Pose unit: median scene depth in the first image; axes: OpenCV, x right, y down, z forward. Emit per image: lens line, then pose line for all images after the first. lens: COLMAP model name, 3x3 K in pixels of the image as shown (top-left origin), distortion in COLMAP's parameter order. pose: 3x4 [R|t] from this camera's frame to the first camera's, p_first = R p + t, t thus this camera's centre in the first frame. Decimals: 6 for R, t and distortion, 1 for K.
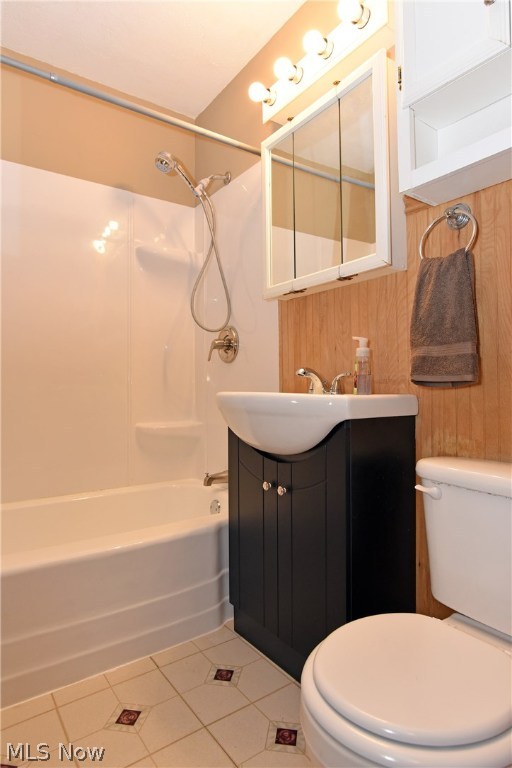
lens RADIAL K [[447.5, 0, 256.0], [0, 447.5, 384.0], [0, 0, 1]] dist [-0.026122, 0.000655]
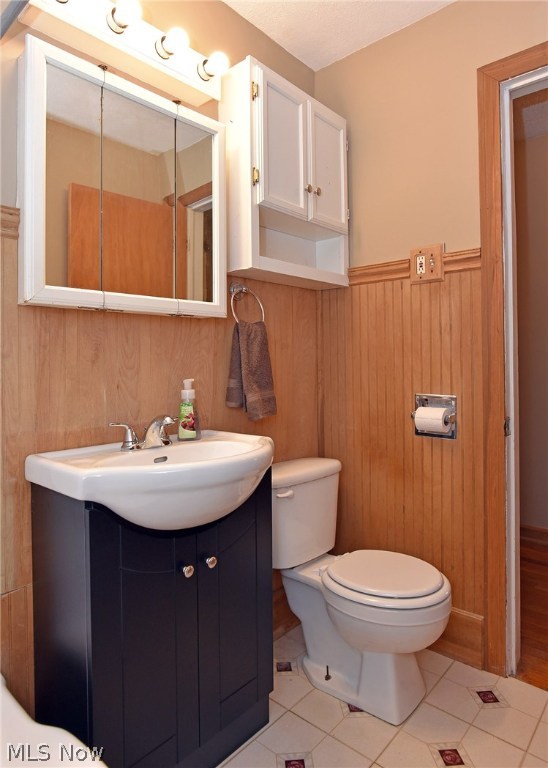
lens RADIAL K [[472.7, 0, 272.7], [0, 472.7, 355.9], [0, 0, 1]] dist [0.000557, 0.001069]
pose [[-0.219517, 0.020179, 0.975400, -0.763840], [0.007674, 0.999791, -0.018957, -0.122660], [-0.975578, 0.003324, -0.219626, 0.960413]]
